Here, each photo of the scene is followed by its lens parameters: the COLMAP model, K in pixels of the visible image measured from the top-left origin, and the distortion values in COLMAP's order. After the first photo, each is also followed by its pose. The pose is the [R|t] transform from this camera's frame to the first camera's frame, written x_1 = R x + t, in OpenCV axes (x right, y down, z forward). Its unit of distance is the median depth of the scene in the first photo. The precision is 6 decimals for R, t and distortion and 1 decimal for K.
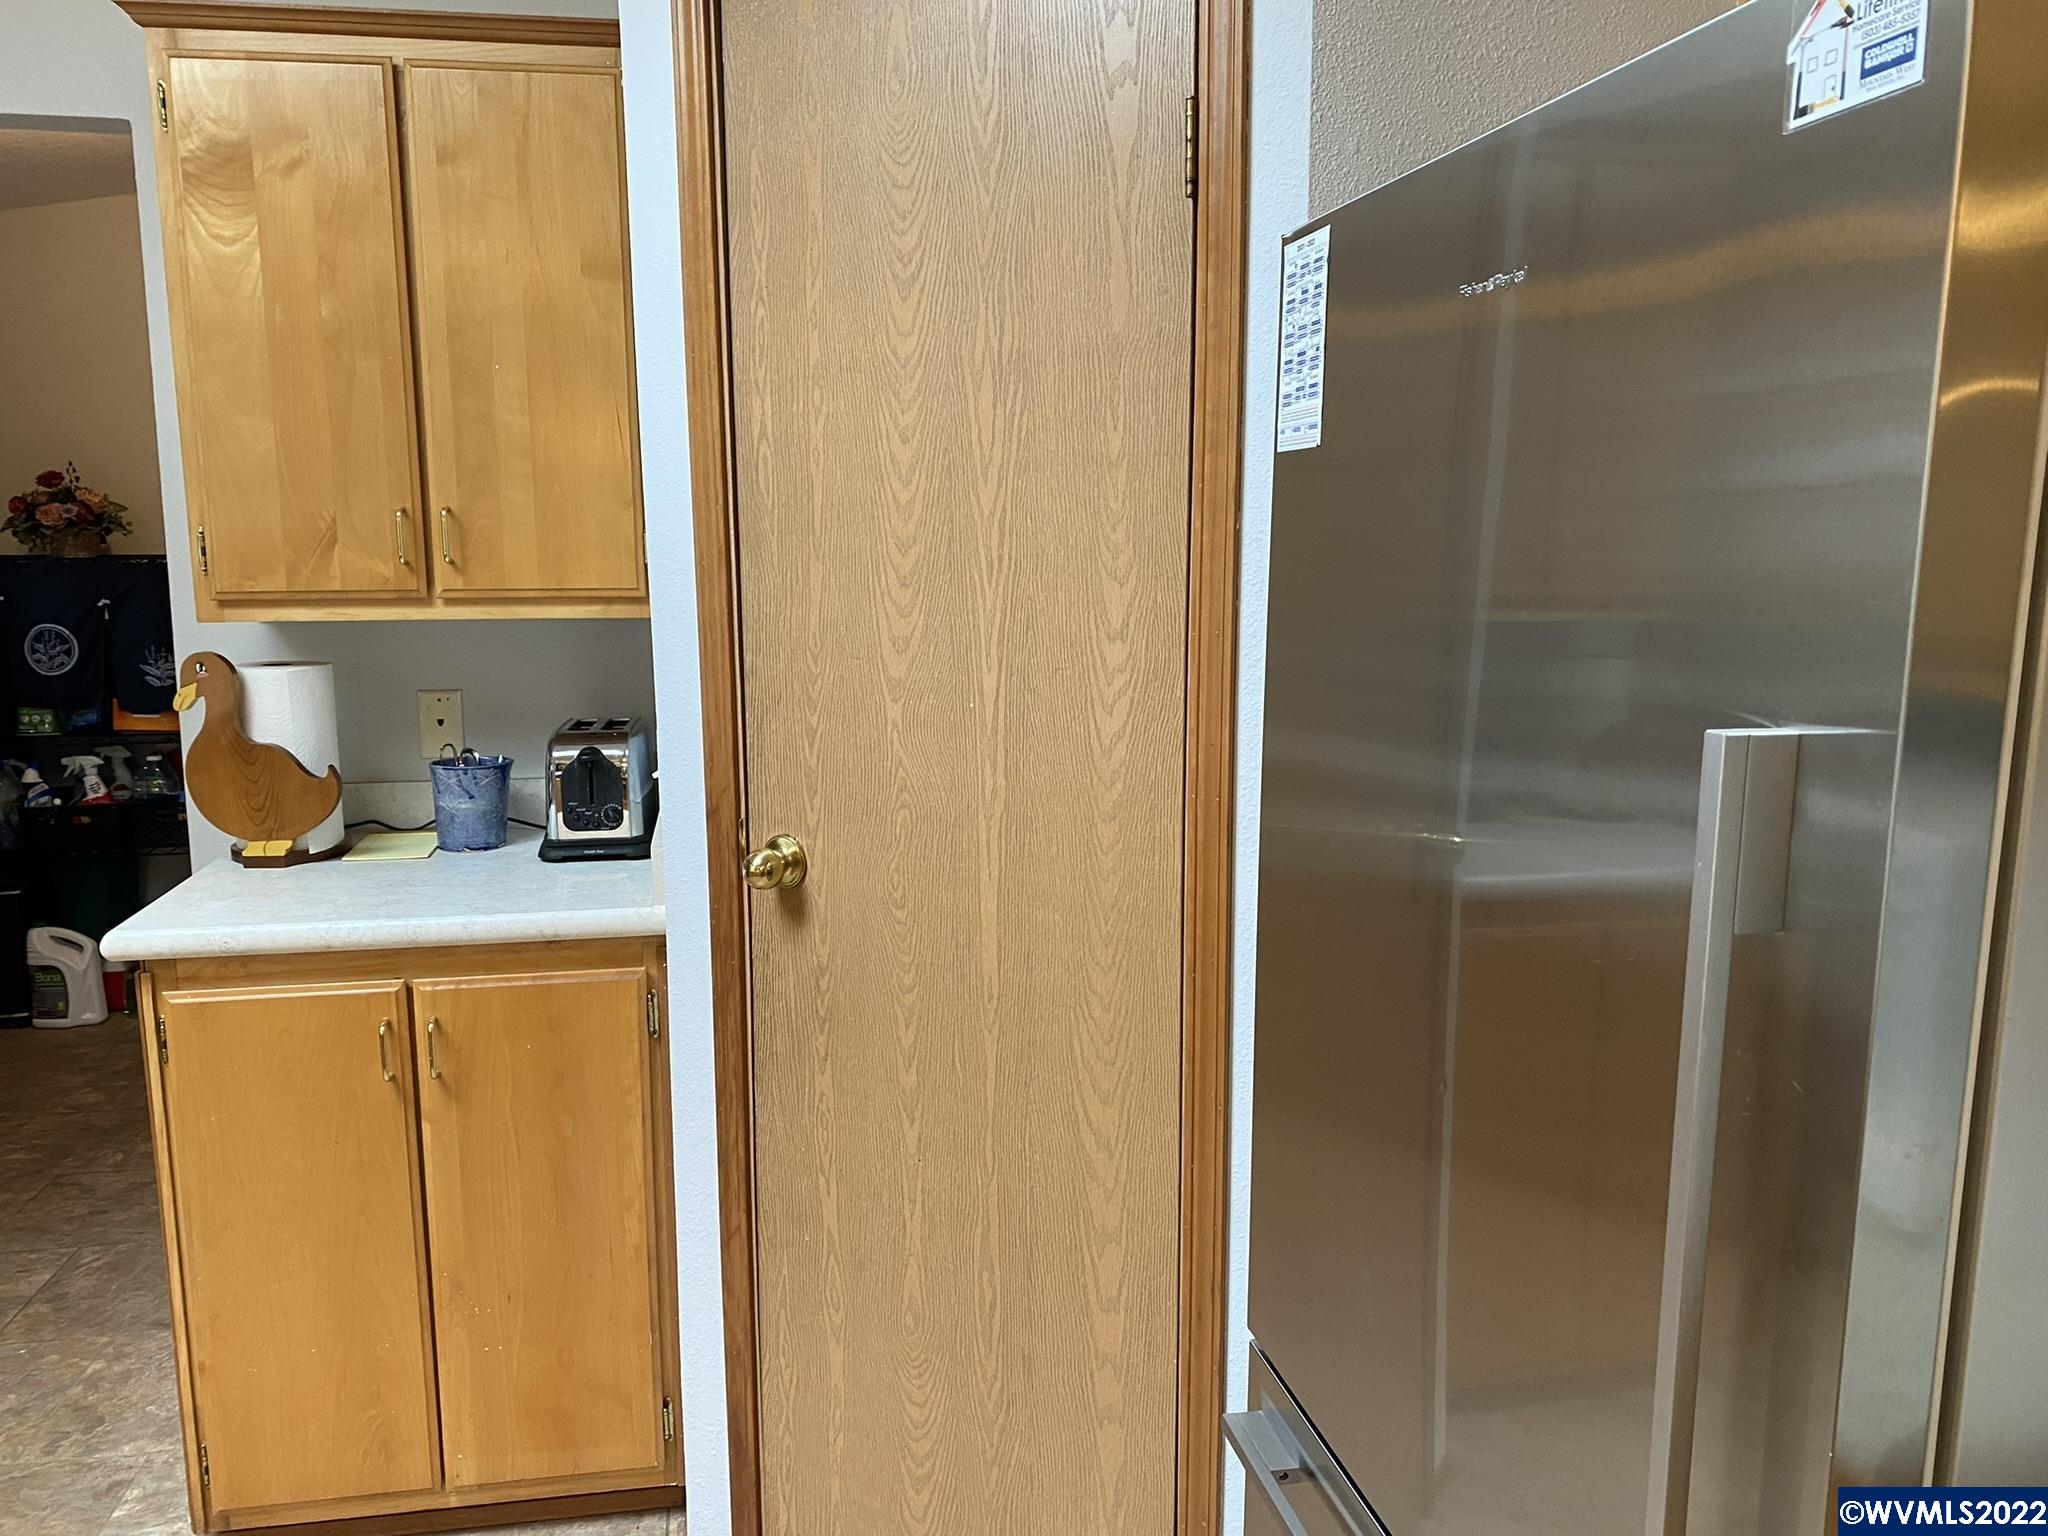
lens RADIAL K [[1511.5, 0, 985.8], [0, 1511.5, 794.7], [0, 0, 1]] dist [0.034279, -0.044087]
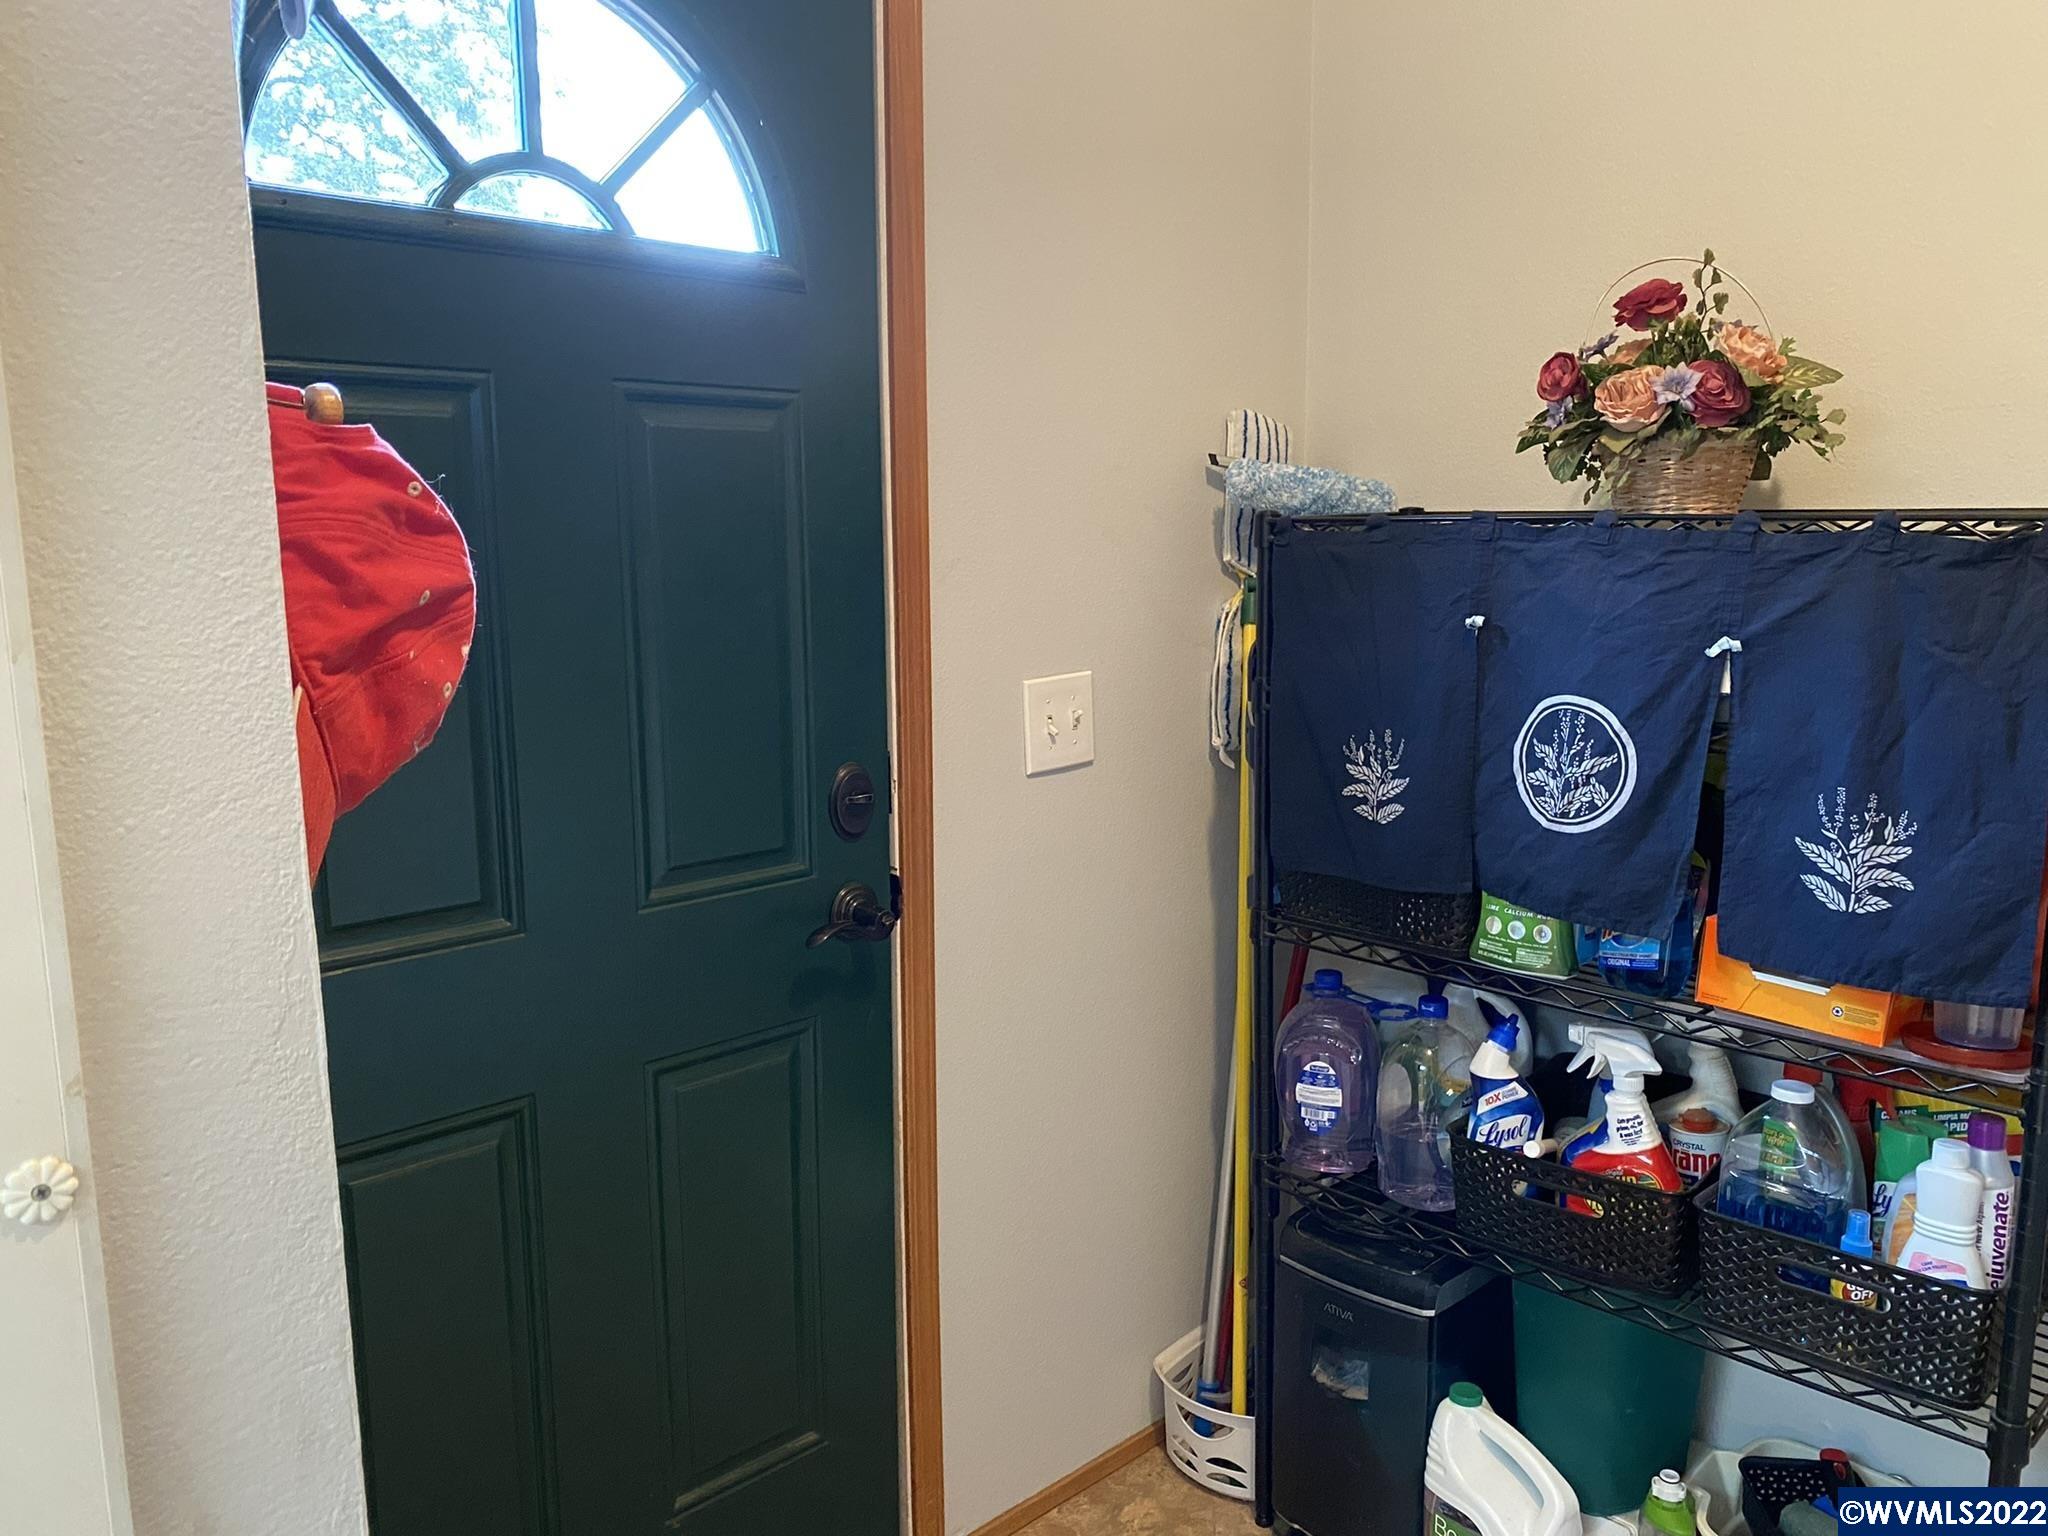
lens RADIAL K [[1561.3, 0, 1031.1], [0, 1561.3, 781.4], [0, 0, 1]] dist [-0.001884, -0.002633]
pose [[0.554343, 0.136889, -0.820954, -0.687581], [-0.131343, 0.988410, 0.076123, -0.188225], [0.821859, 0.065628, 0.565898, 1.241655]]
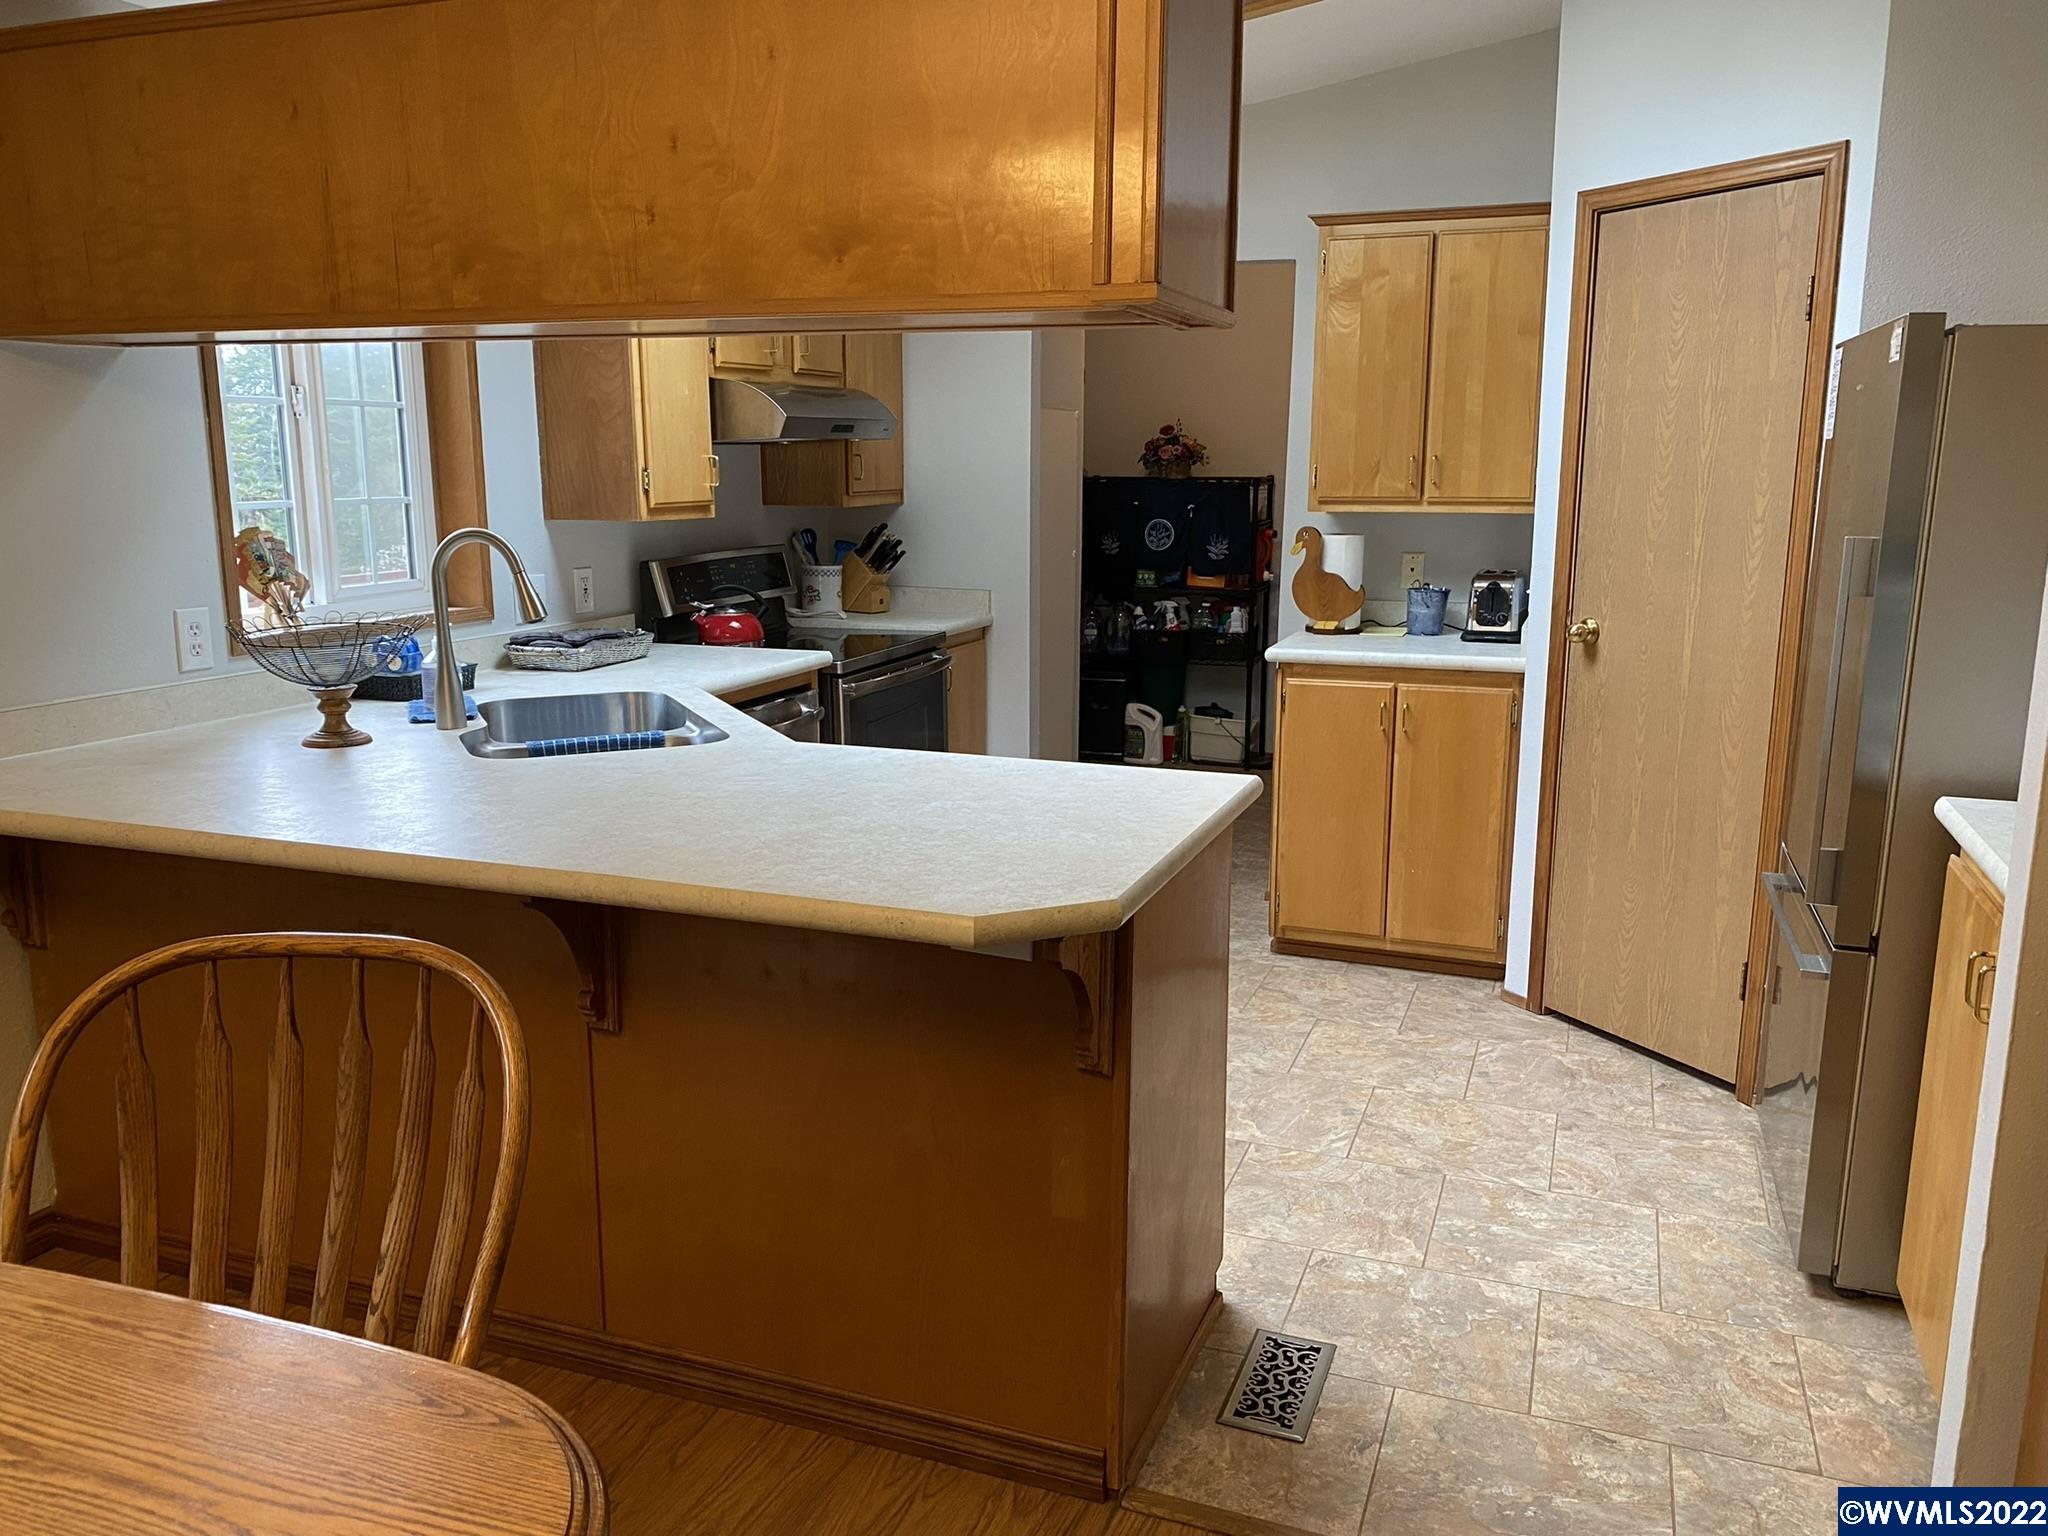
lens RADIAL K [[1541.7, 0, 1020.6], [0, 1541.7, 757.5], [0, 0, 1]] dist [0.022021, -0.038644]
pose [[0.860492, 0.102966, -0.498951, 0.213762], [-0.092563, 0.994661, 0.045628, 0.152590], [0.500985, 0.006921, 0.865428, -0.959054]]
